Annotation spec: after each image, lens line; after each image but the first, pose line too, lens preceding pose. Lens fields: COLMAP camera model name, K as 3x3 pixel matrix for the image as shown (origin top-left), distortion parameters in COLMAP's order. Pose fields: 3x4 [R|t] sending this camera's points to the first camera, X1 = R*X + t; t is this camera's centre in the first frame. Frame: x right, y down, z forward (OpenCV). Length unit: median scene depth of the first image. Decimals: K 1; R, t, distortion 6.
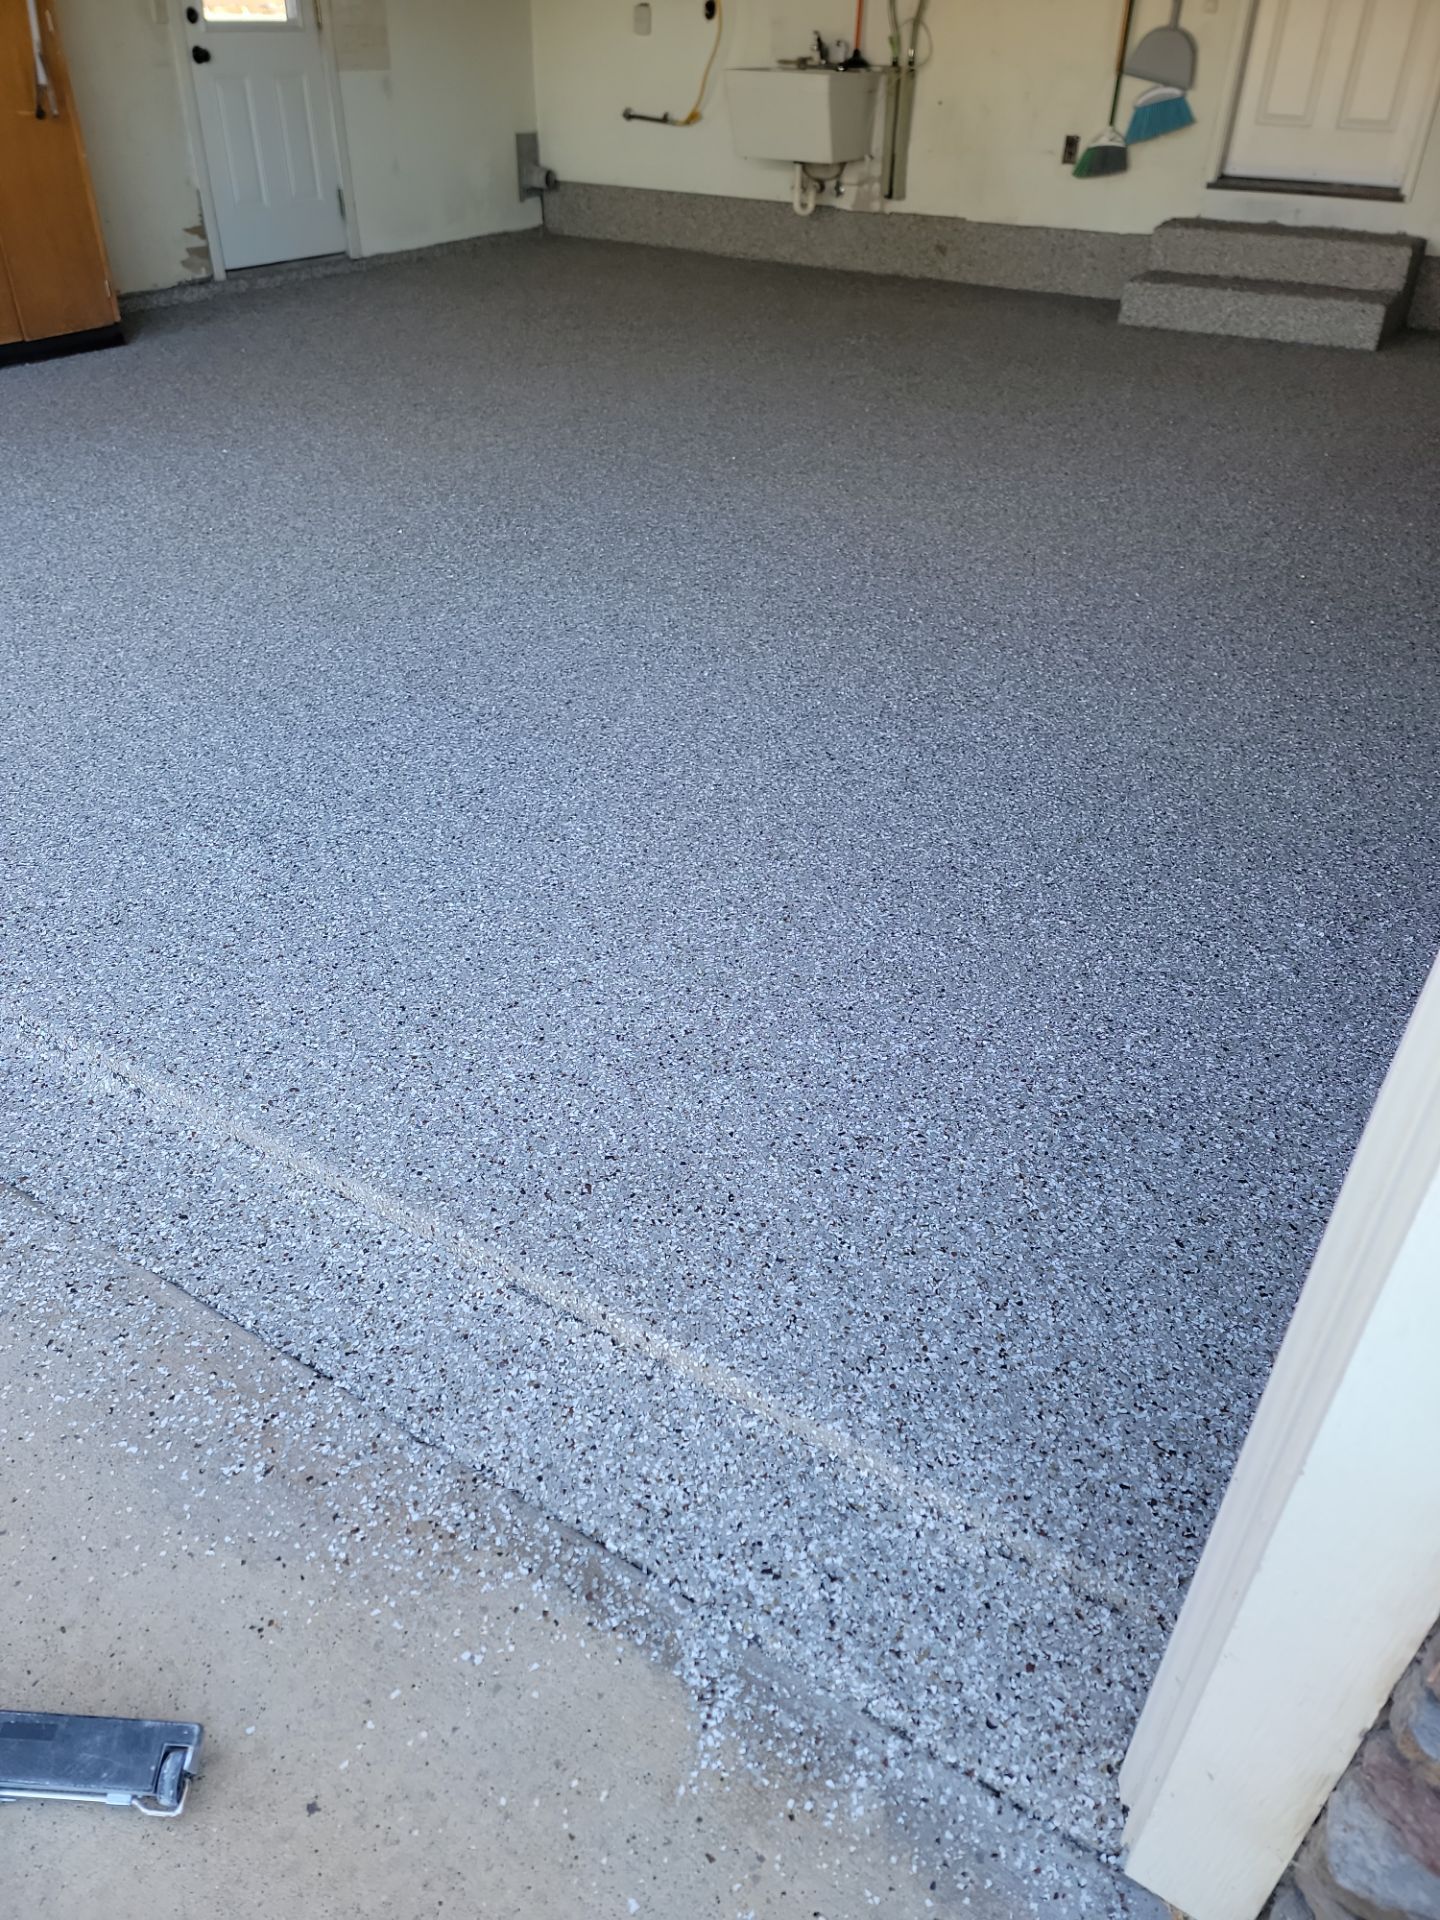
lens RADIAL K [[1308.0, 0, 719.6], [0, 1308.0, 959.7], [0, 0, 1]] dist [0.075475, -0.061519]
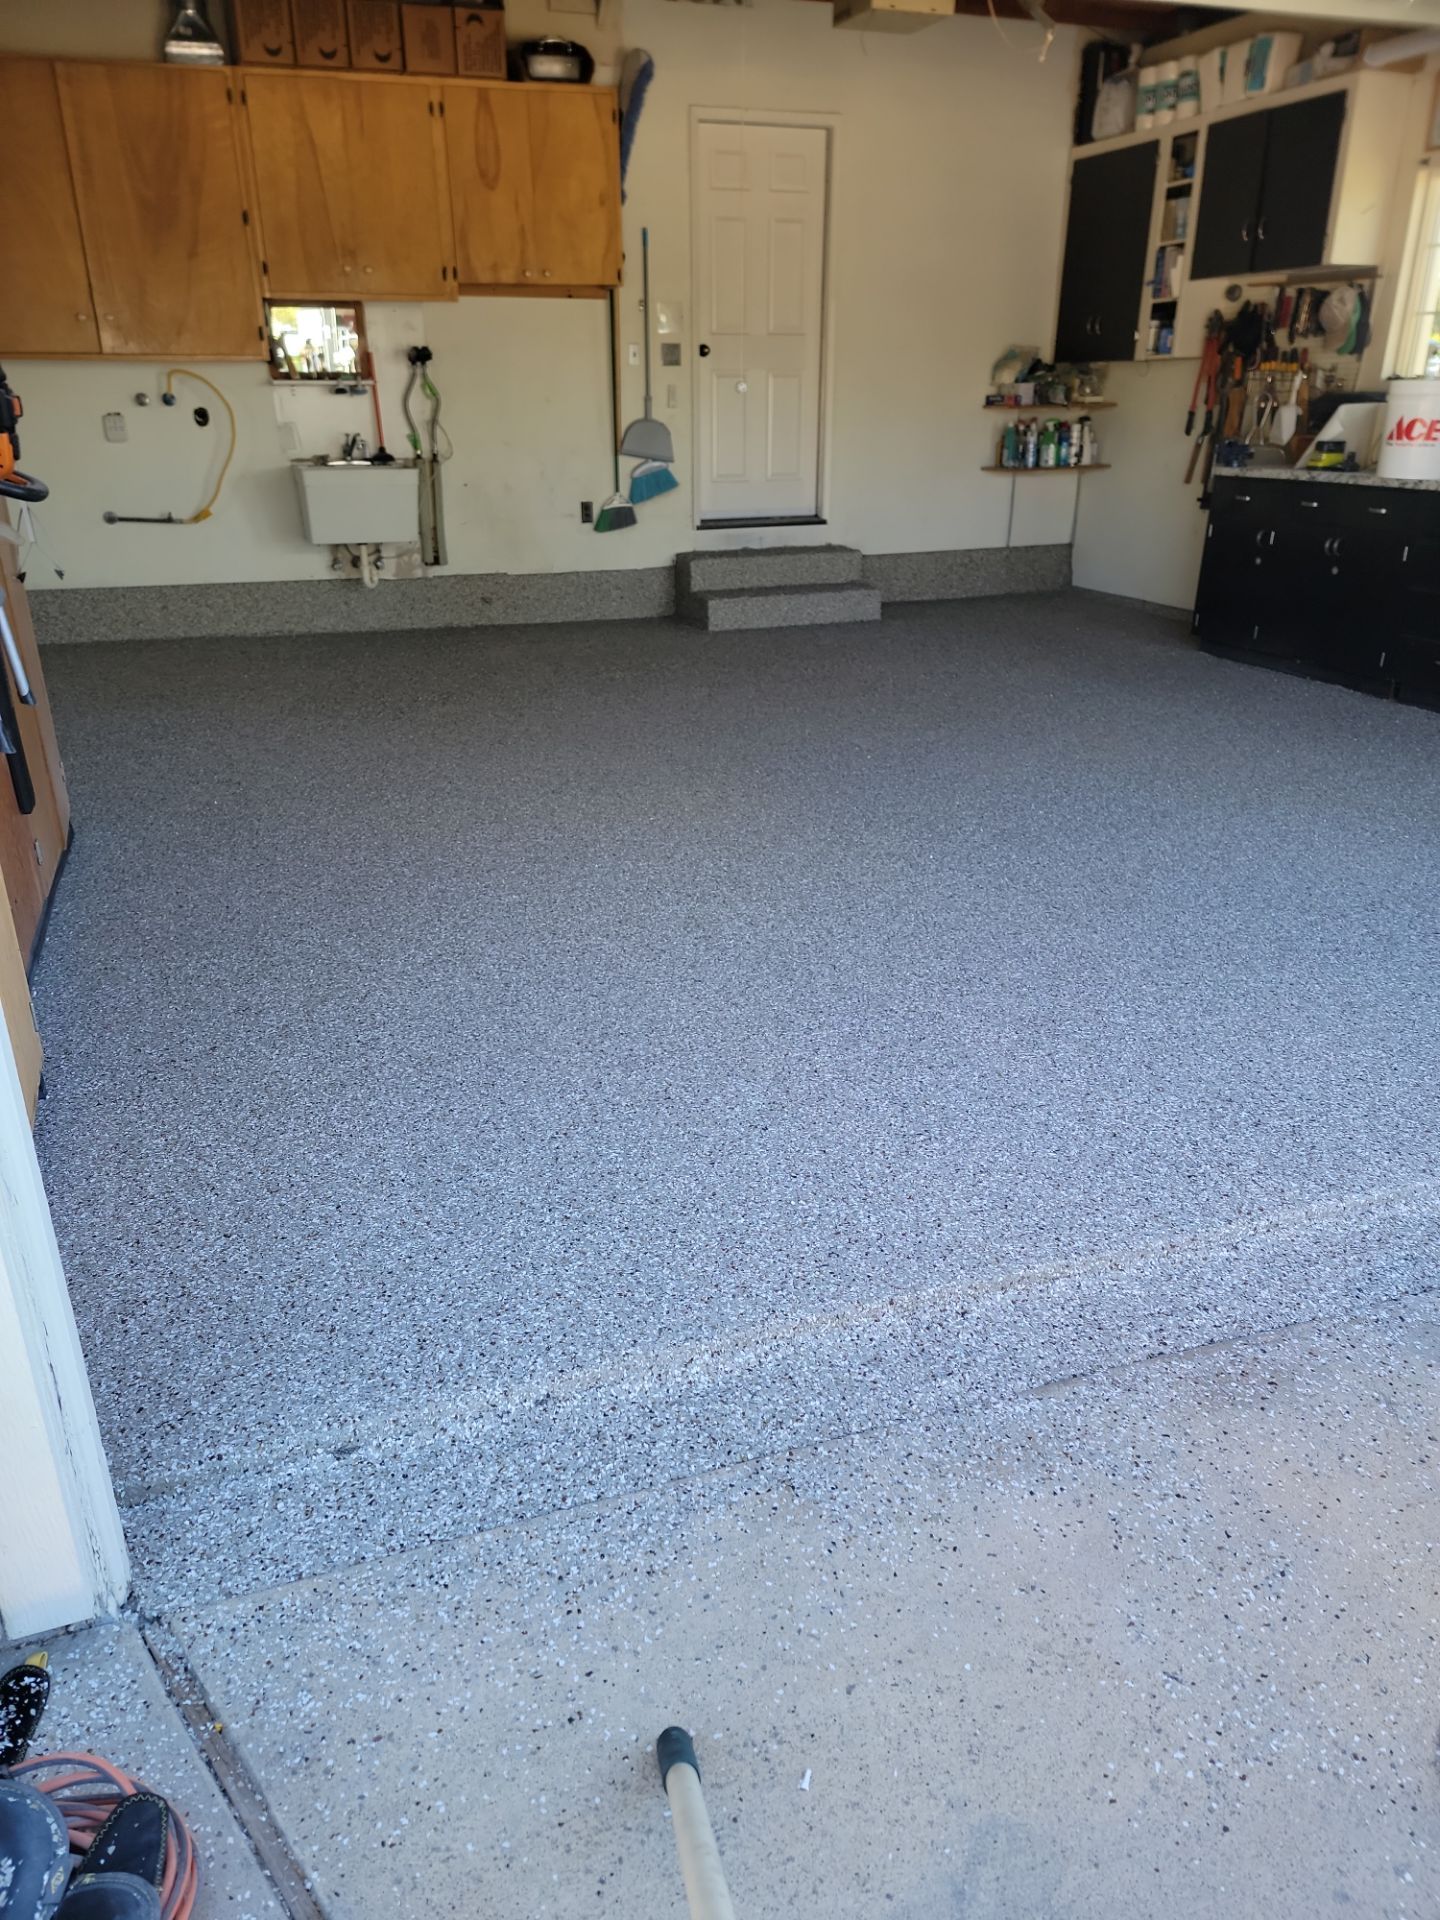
lens RADIAL K [[1308.0, 0, 696.5], [0, 1308.0, 991.6], [0, 0, 1]] dist [0.075475, -0.061519]
pose [[0.637506, -0.338904, 0.691903, -0.678241], [0.460532, 0.887582, 0.010424, -0.188716], [-0.617653, 0.311998, 0.721915, 0.208027]]
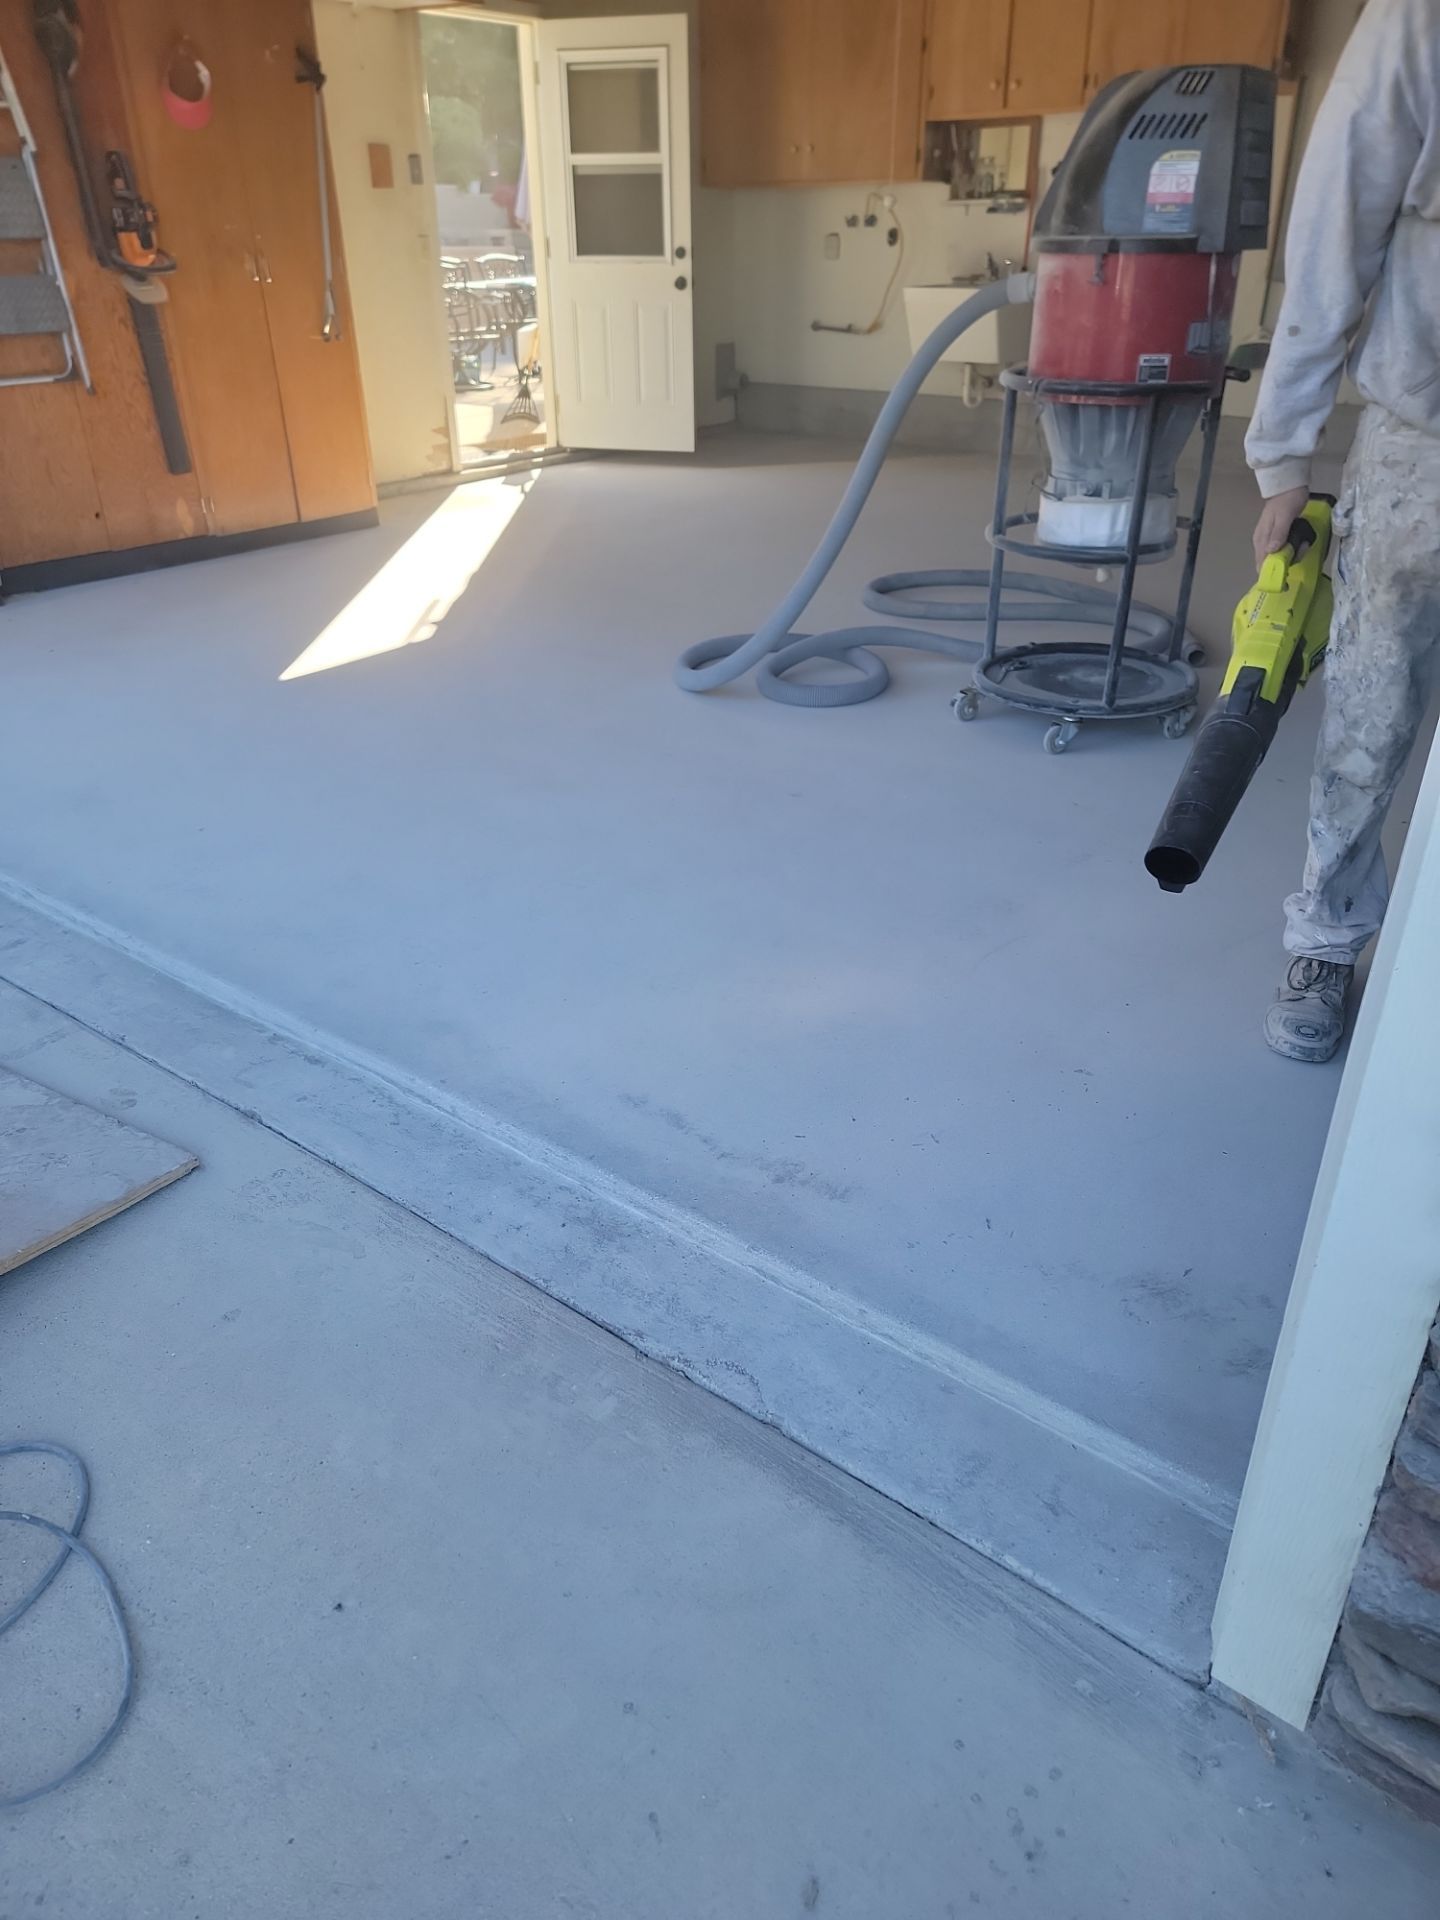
lens RADIAL K [[1308.0, 0, 741.3], [0, 1308.0, 961.3], [0, 0, 1]] dist [0.075475, -0.061519]
pose [[0.994514, 0.028730, -0.100585, -0.004255], [-0.039961, 0.992962, -0.111488, 0.028546], [0.096674, 0.114896, 0.988662, -0.056370]]
